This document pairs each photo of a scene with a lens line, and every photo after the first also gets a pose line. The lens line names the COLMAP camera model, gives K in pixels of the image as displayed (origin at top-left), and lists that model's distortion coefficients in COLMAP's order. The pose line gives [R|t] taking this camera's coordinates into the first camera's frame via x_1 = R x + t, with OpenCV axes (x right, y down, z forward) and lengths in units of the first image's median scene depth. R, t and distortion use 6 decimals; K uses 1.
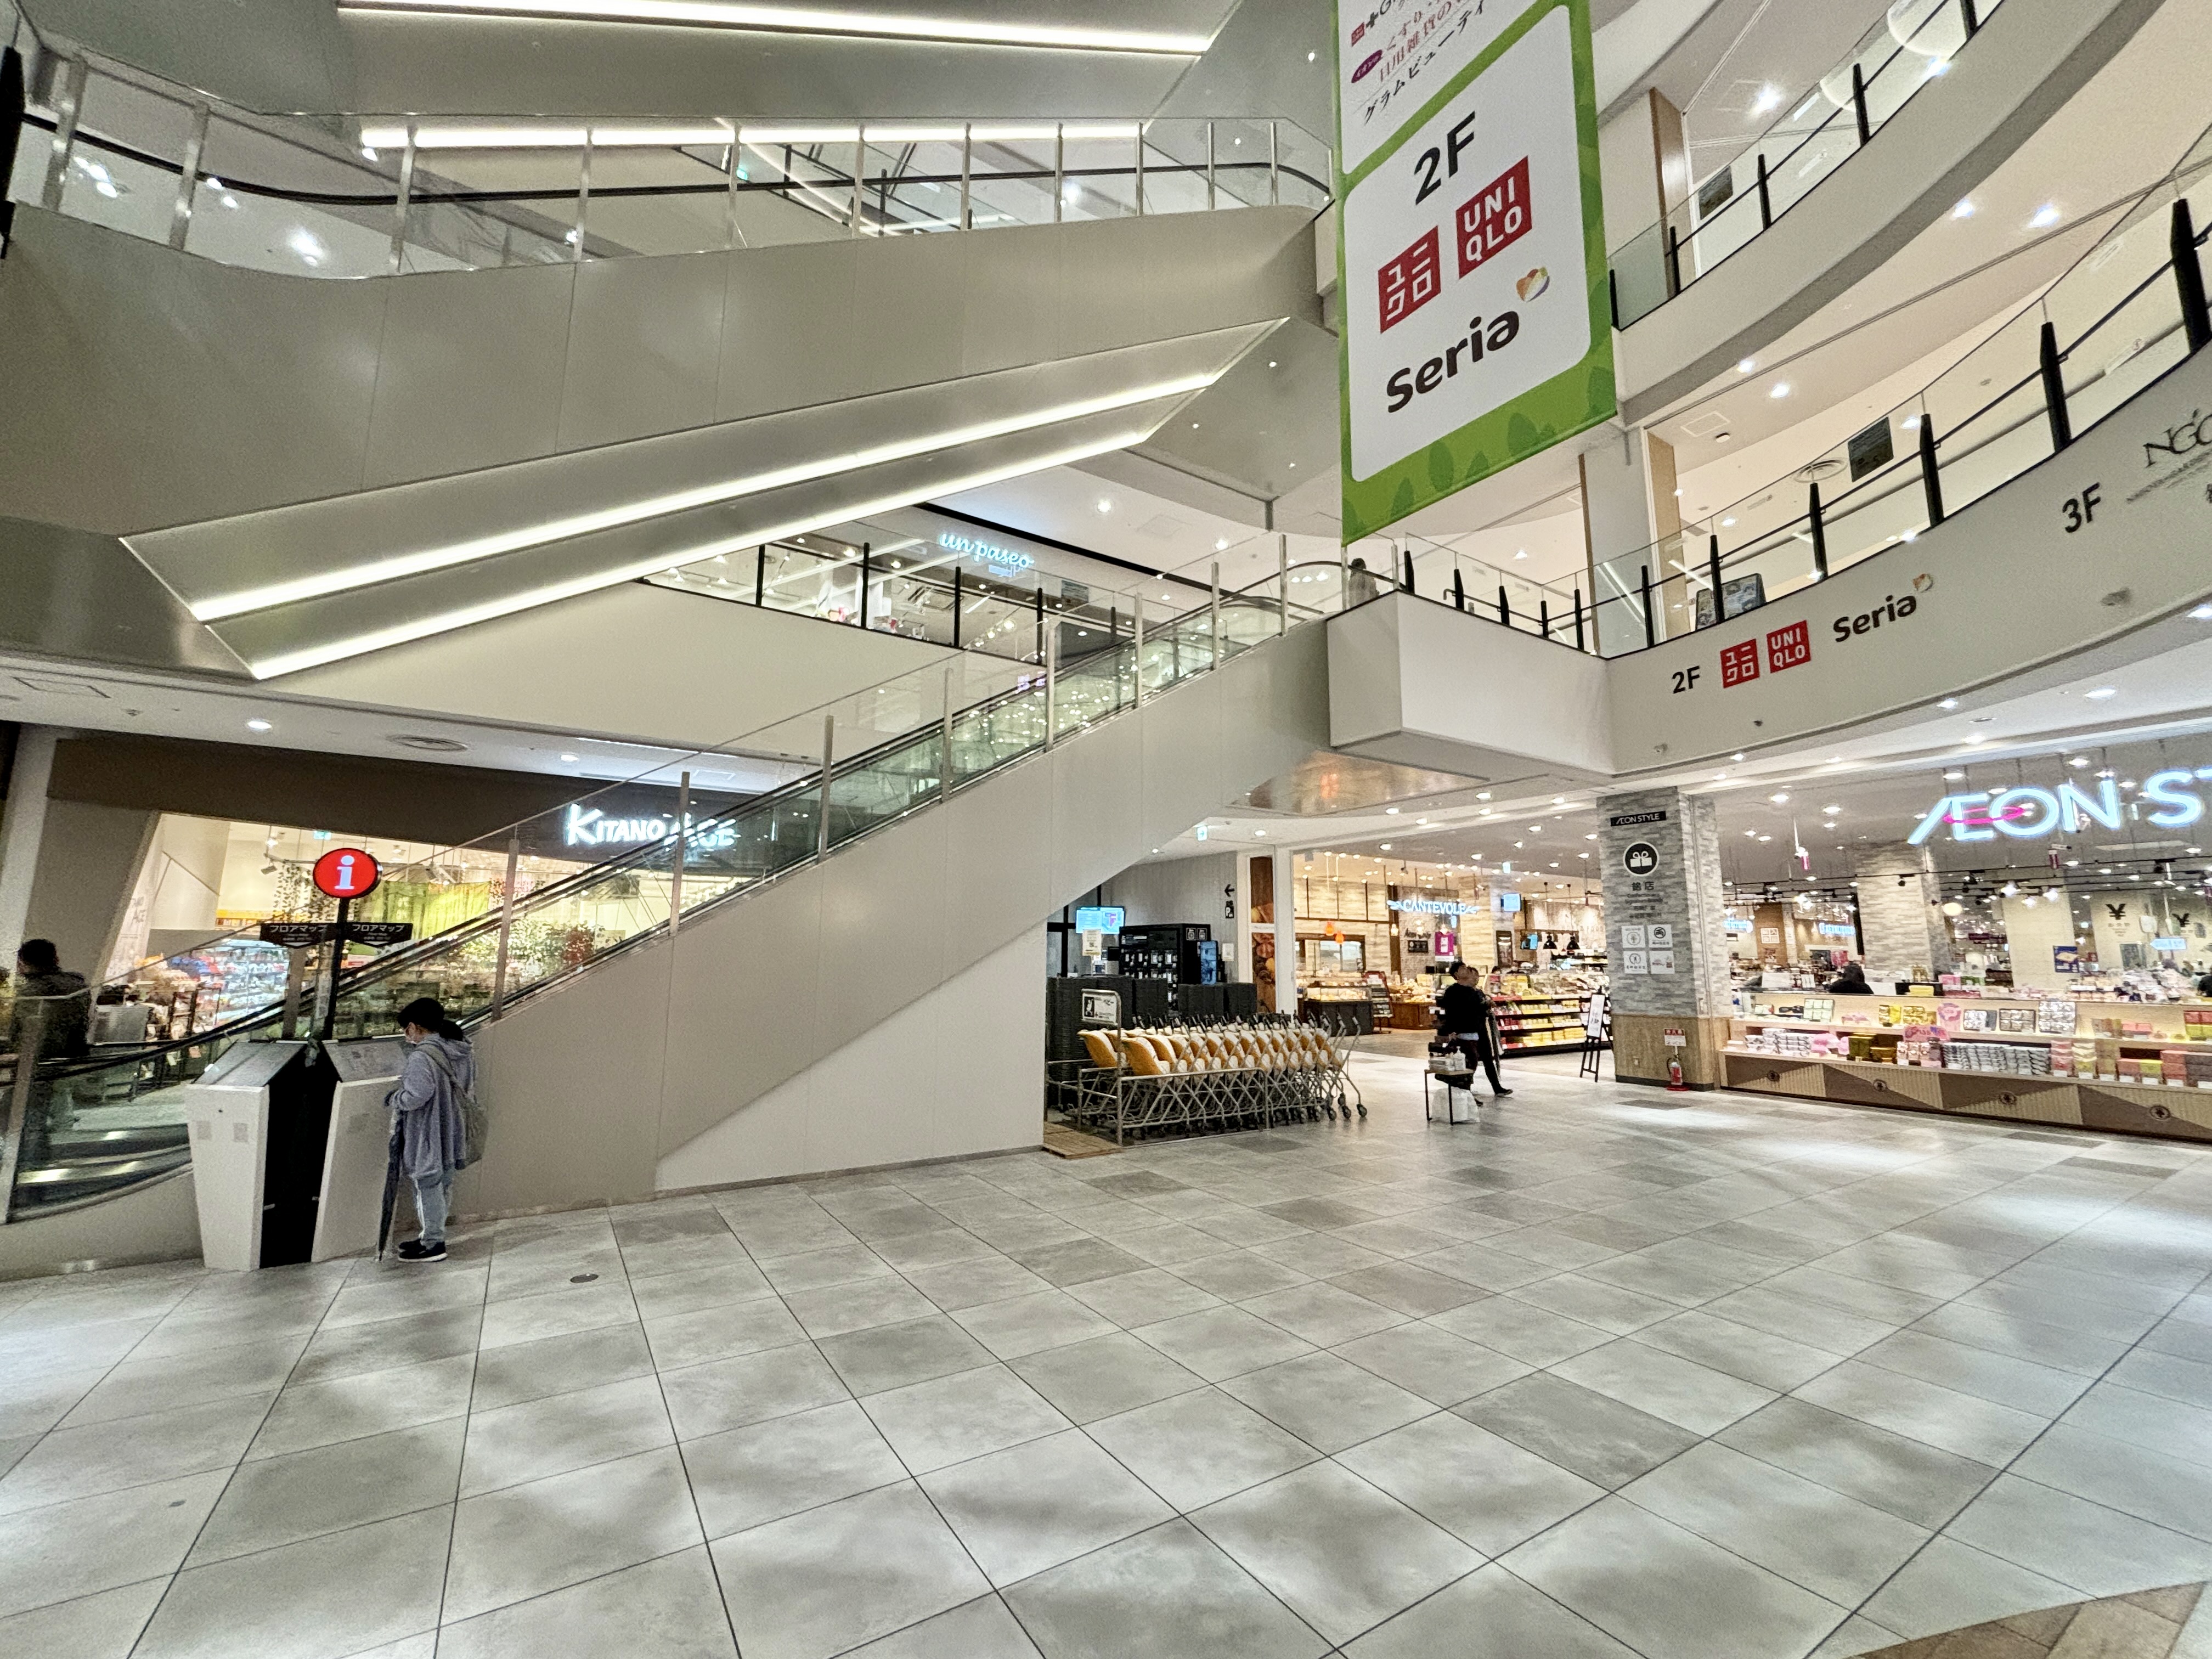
lens RADIAL K [[896.4, 0, 1109.3], [0, 896.4, 818.2], [0, 0, 1]] dist [0.002144, -0.001130]
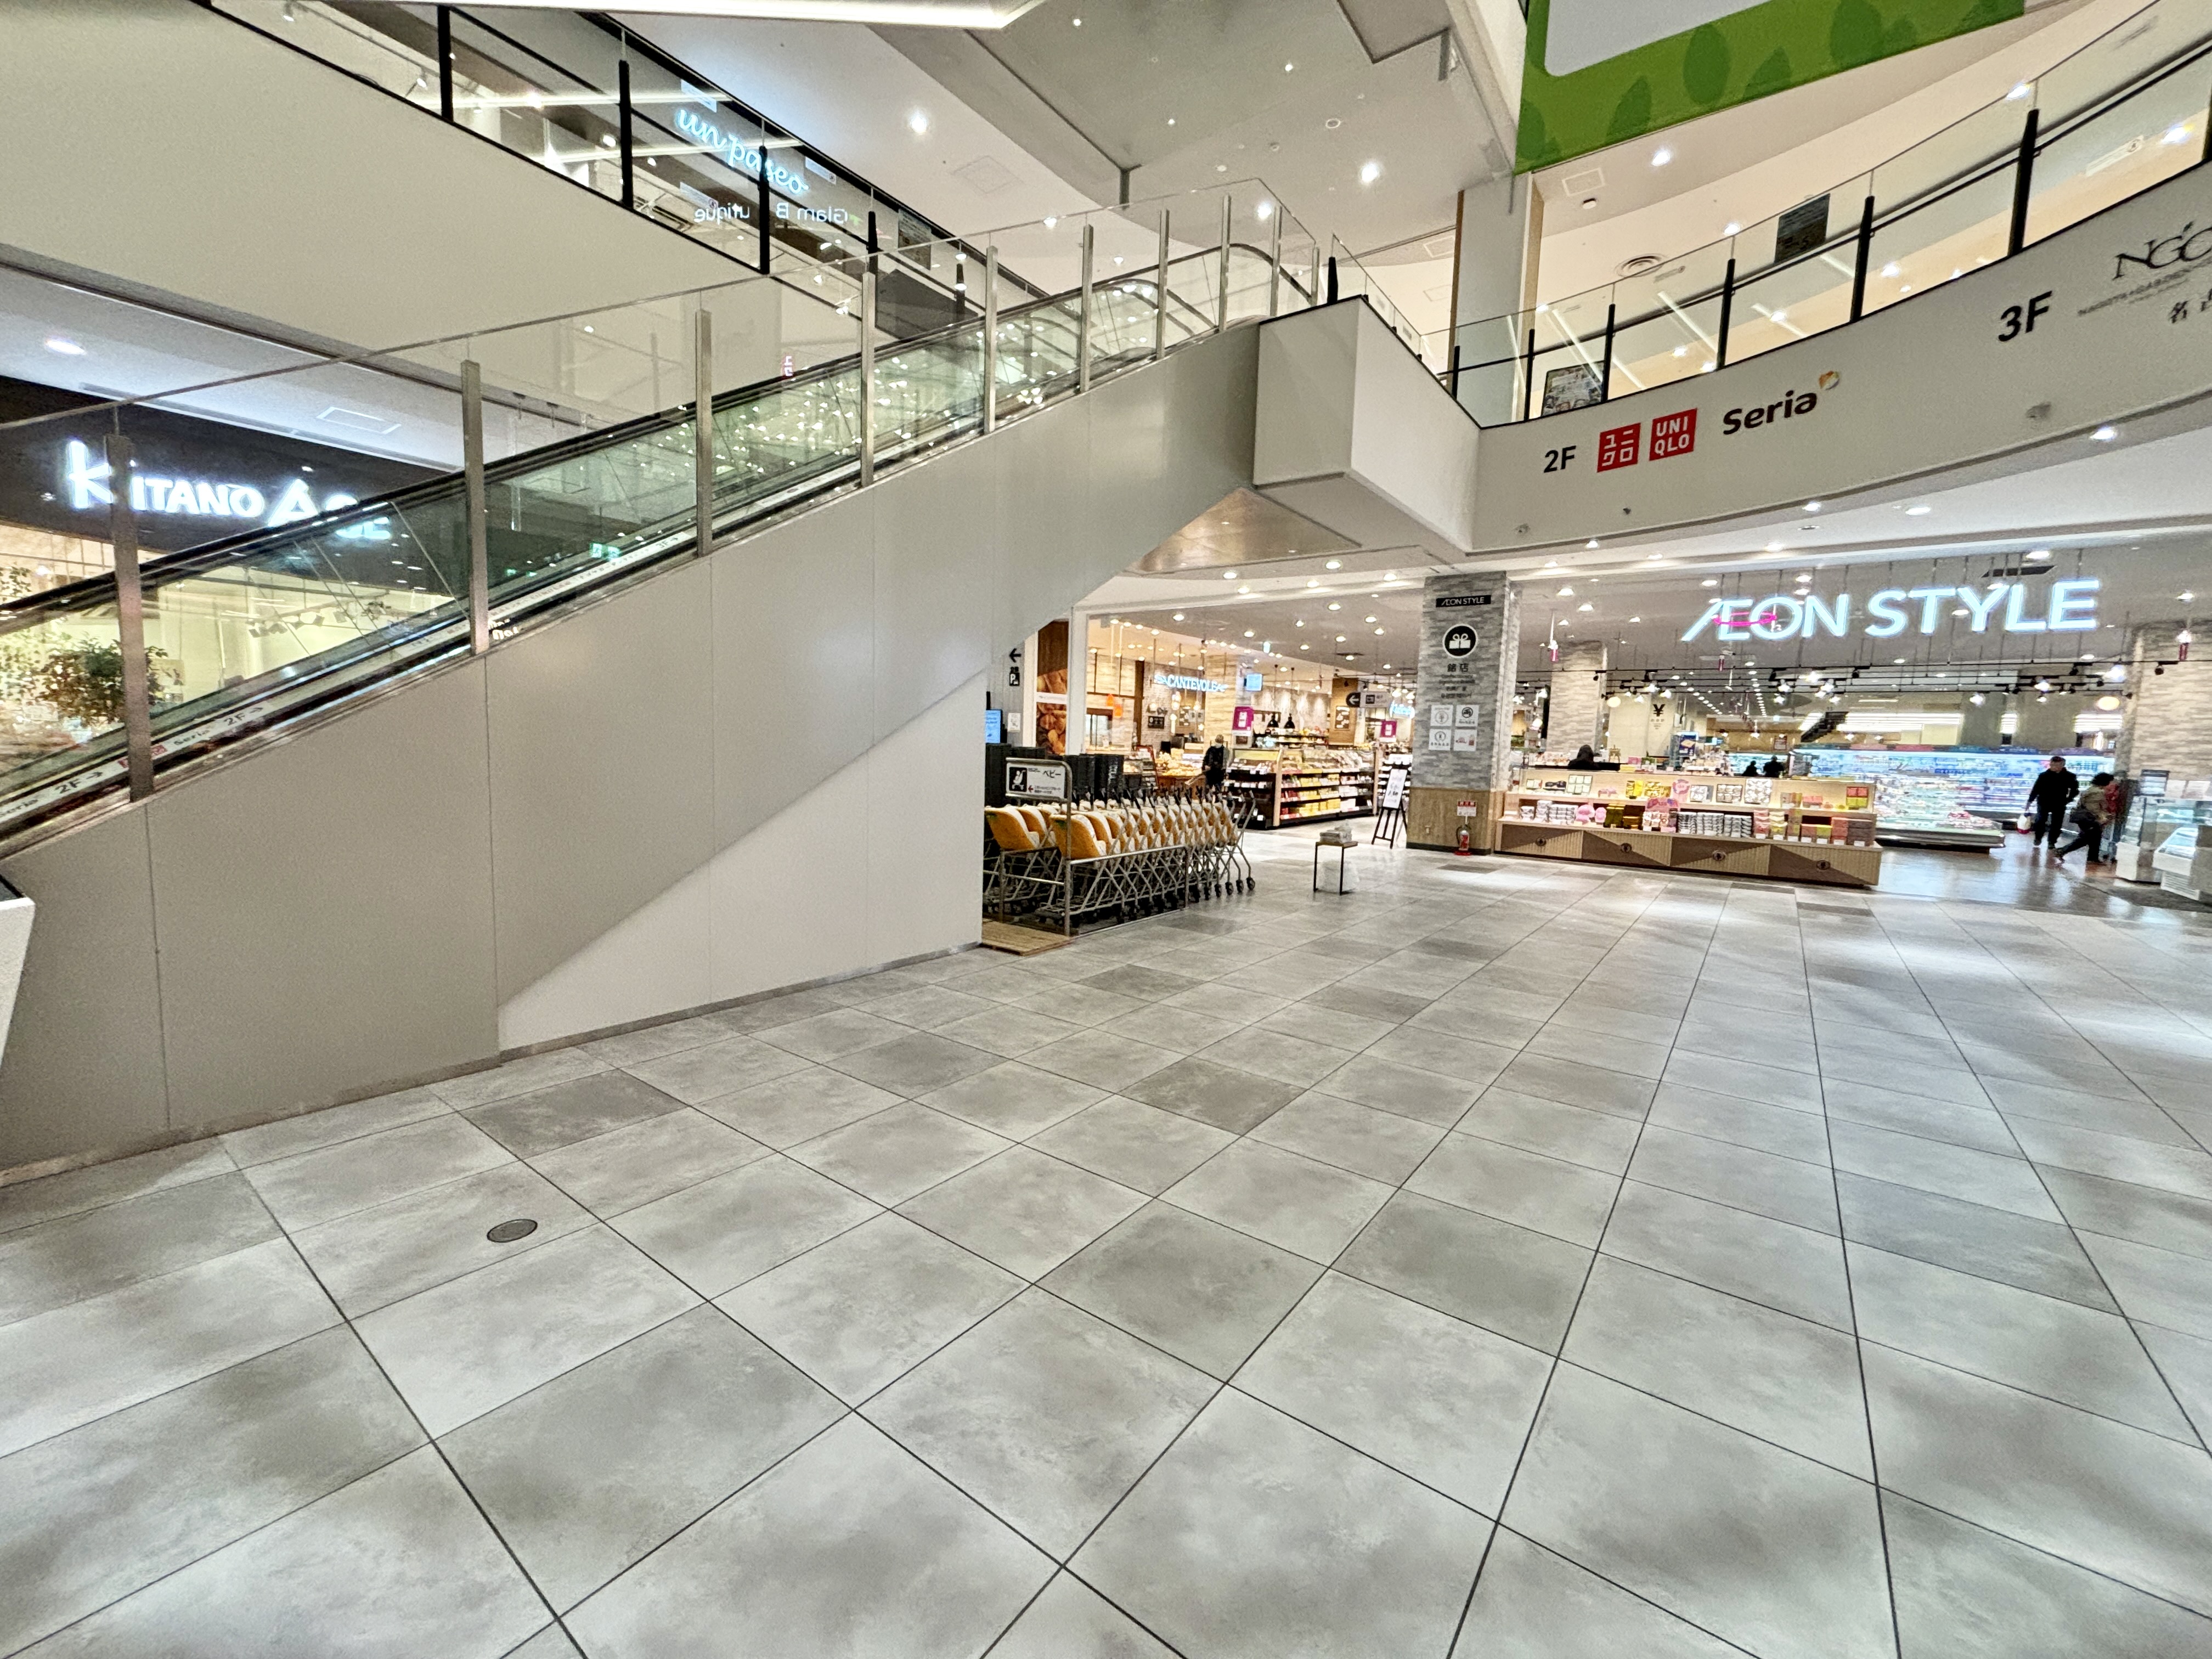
lens RADIAL K [[896.4, 0, 1114.0], [0, 896.4, 821.9], [0, 0, 1]] dist [0.002144, -0.001130]
pose [[0.935896, -0.010076, 0.352132, -0.344280], [-0.079471, 0.967784, 0.238910, 0.071602], [-0.343195, -0.251579, 0.904945, 0.331933]]
